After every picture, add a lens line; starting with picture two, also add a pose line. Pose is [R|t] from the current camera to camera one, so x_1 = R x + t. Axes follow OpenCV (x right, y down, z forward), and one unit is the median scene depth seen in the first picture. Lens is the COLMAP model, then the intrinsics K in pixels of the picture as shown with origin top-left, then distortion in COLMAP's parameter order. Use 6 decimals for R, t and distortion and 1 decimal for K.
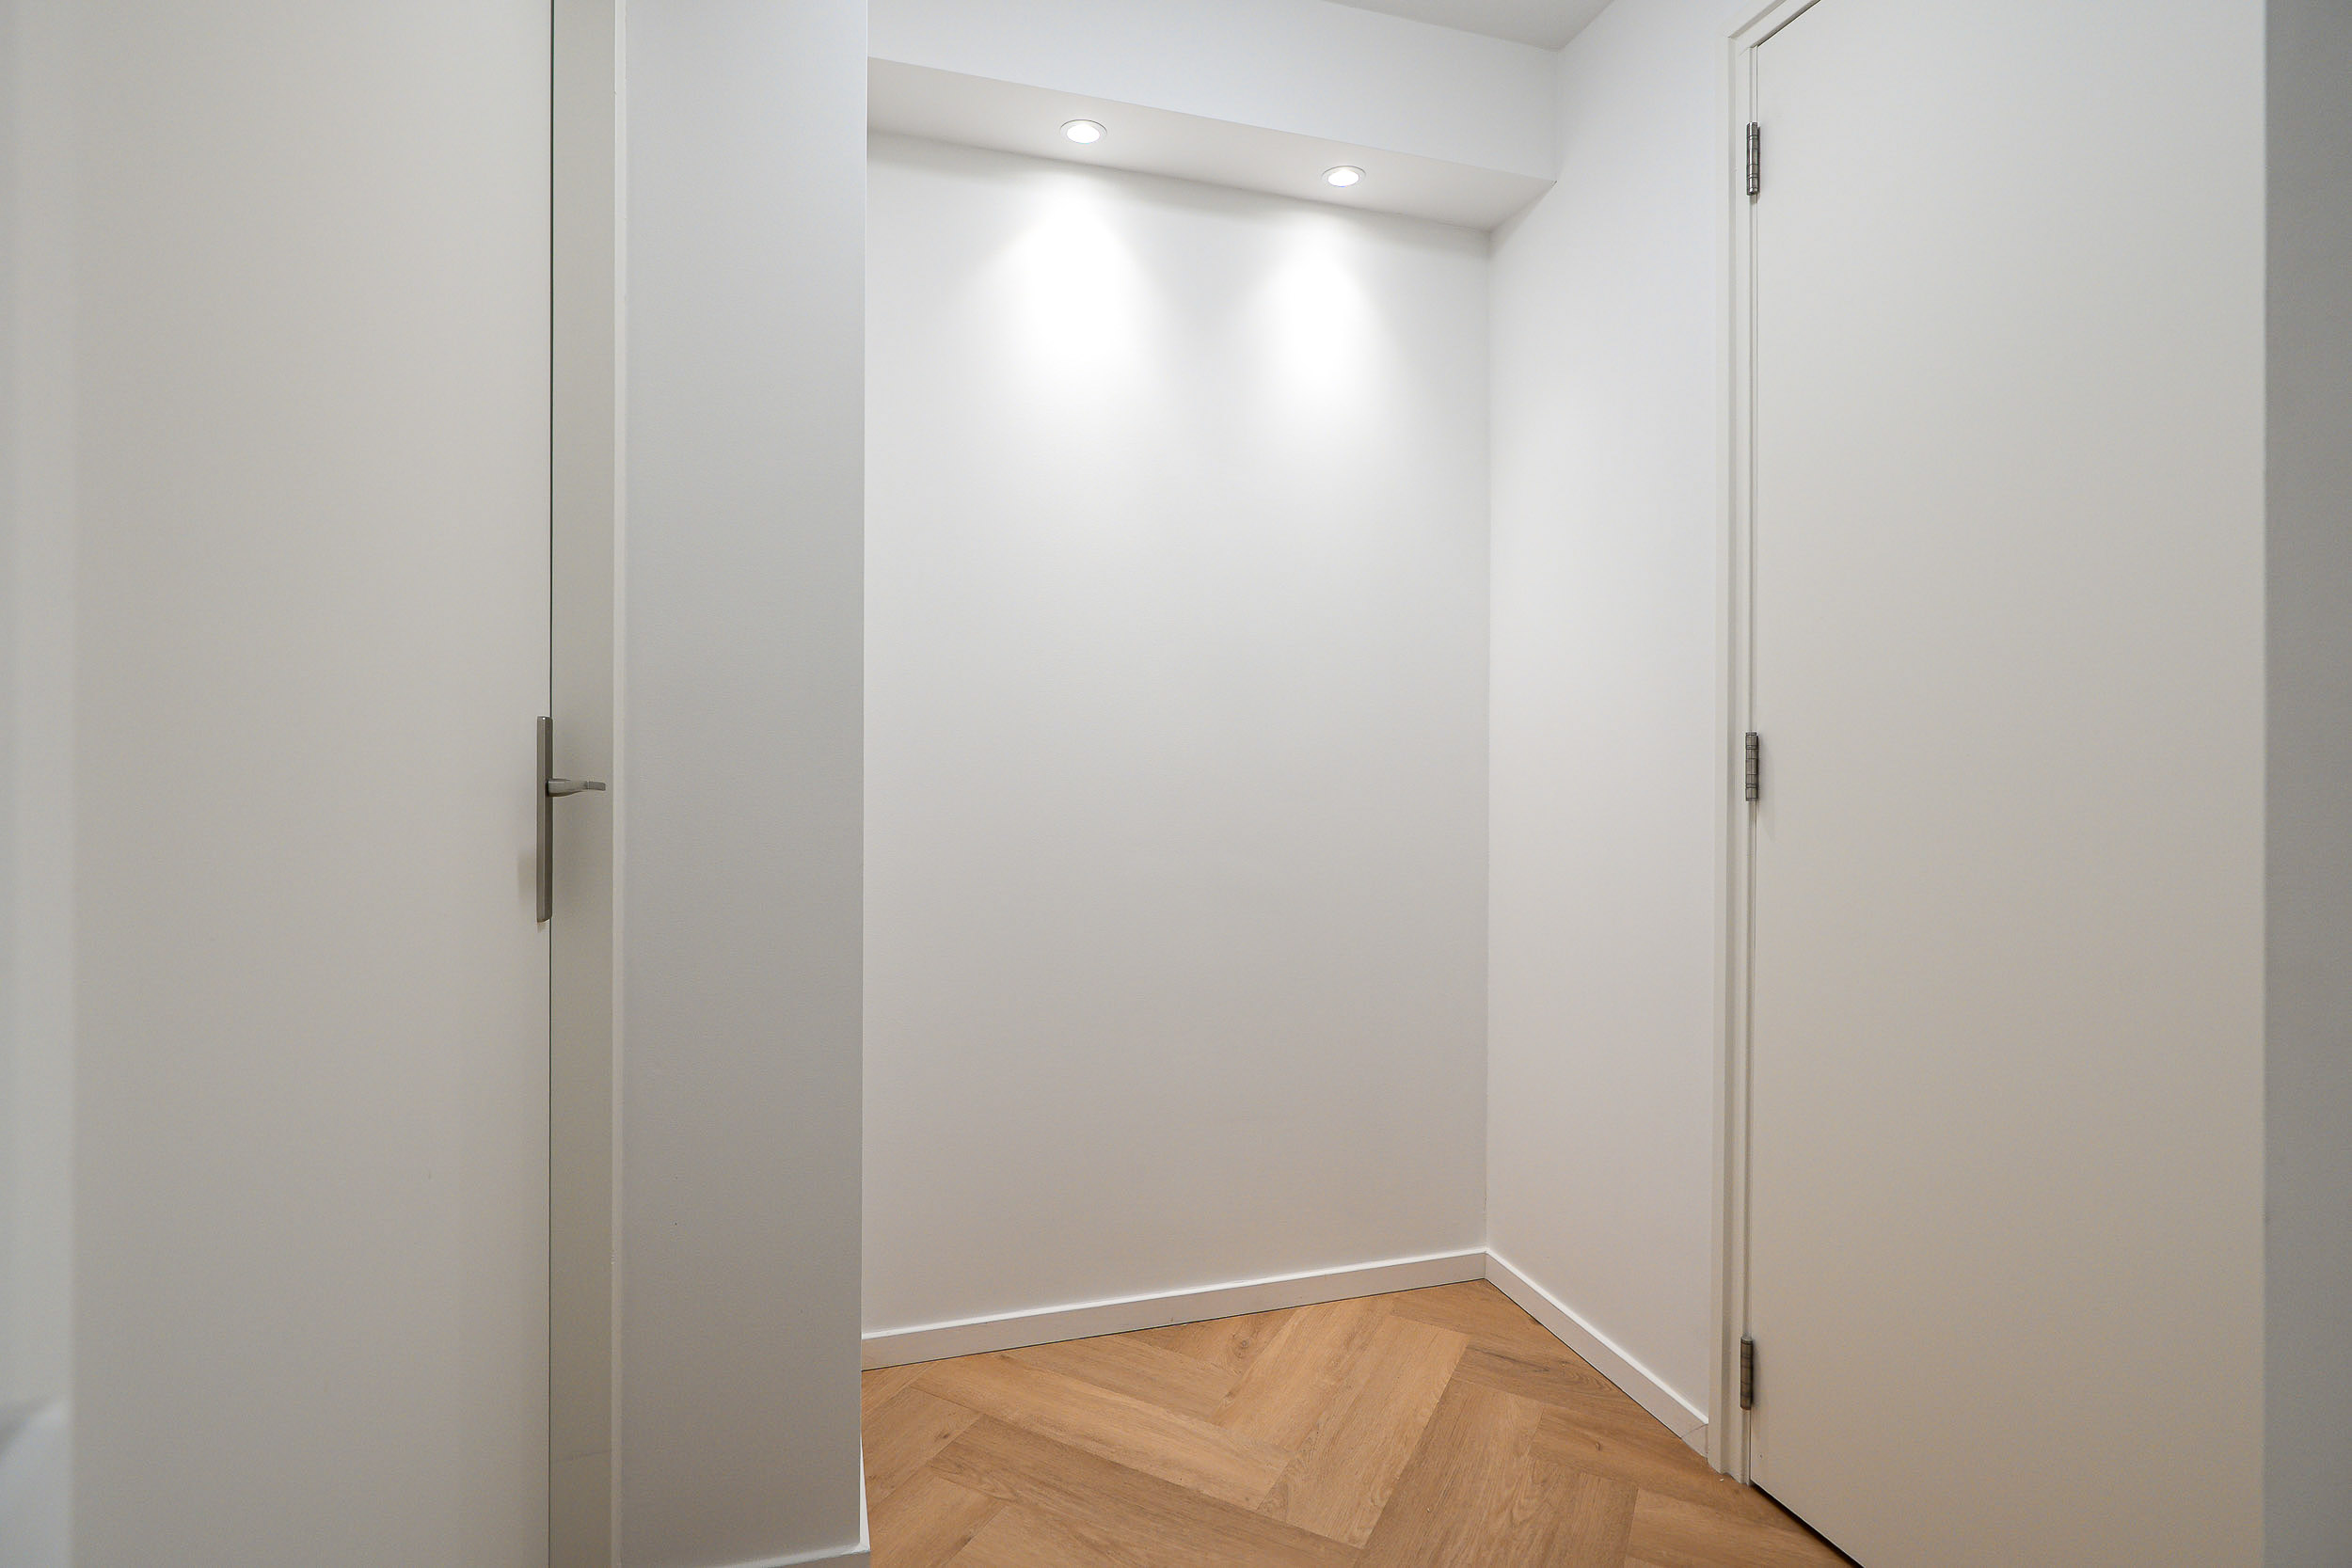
lens RADIAL K [[1159.0, 0, 1173.8], [0, 1159.0, 774.8], [0, 0, 1]] dist [-0.001613, 0.000004]
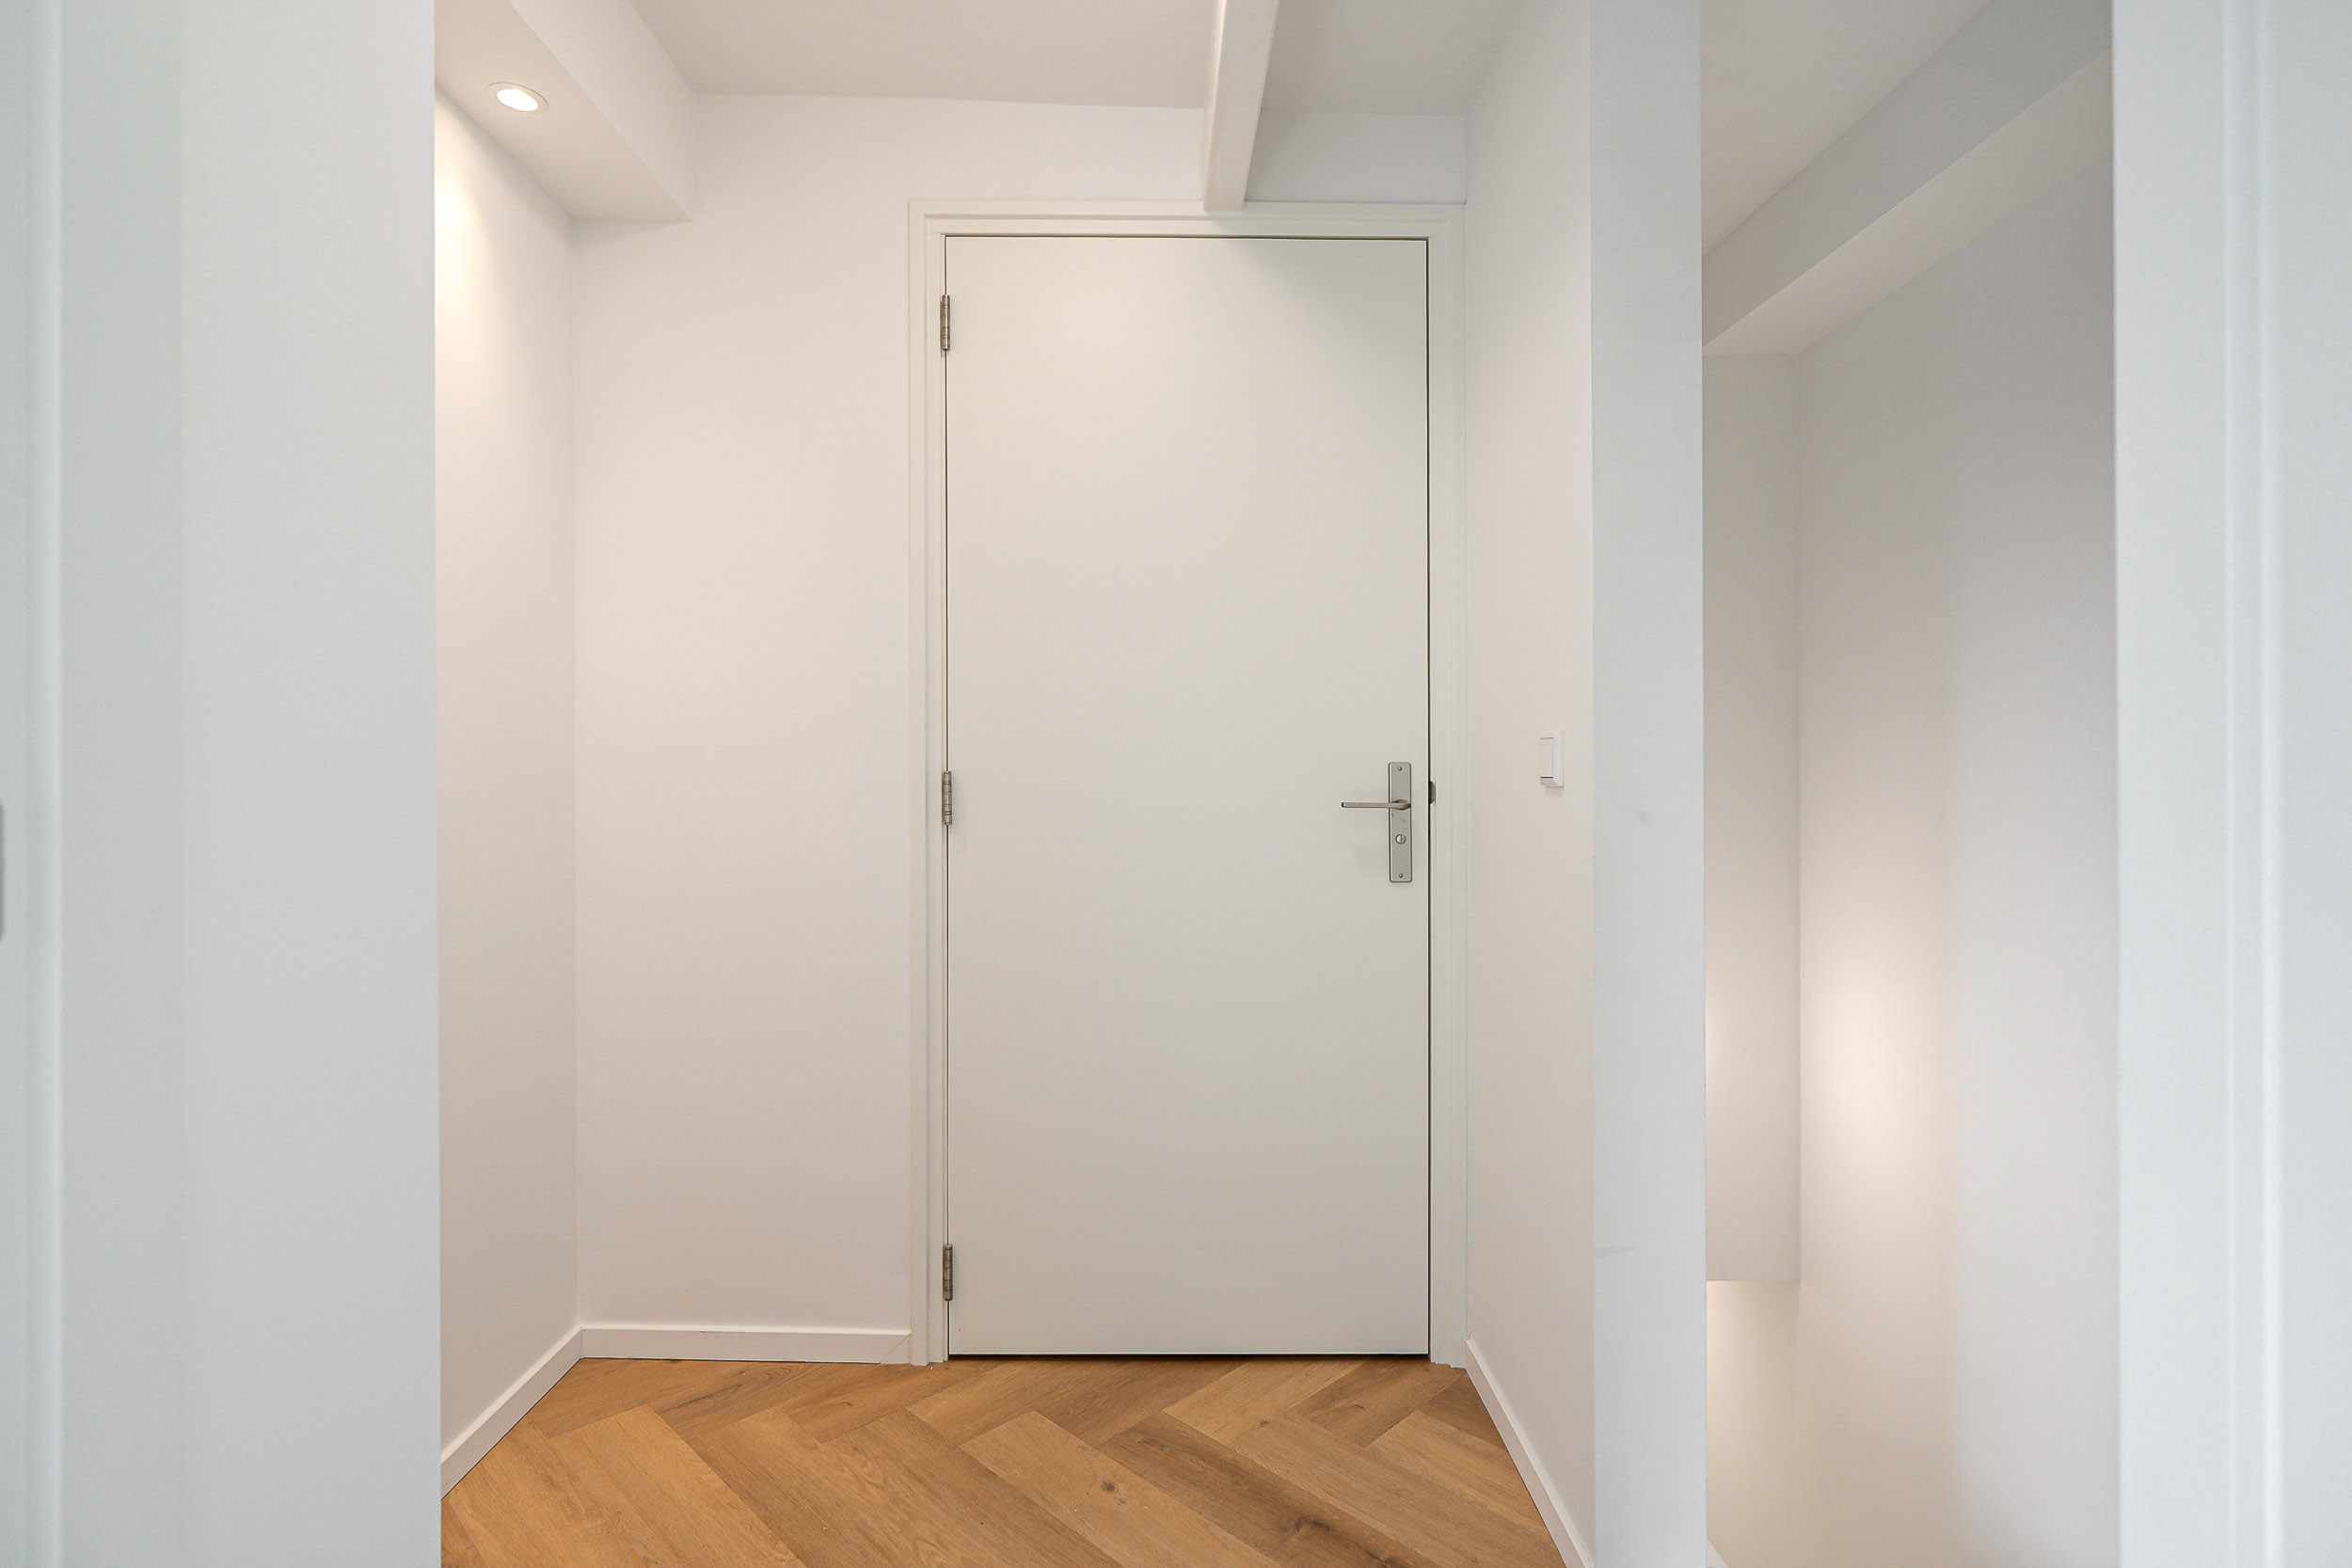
lens RADIAL K [[1159.0, 0, 1168.5], [0, 1159.0, 776.2], [0, 0, 1]] dist [-0.001613, 0.000004]
pose [[0.281678, -0.005895, 0.959491, -0.615291], [0.014764, 0.999889, 0.001809, -0.025753], [-0.959395, 0.013656, 0.281734, 0.375731]]
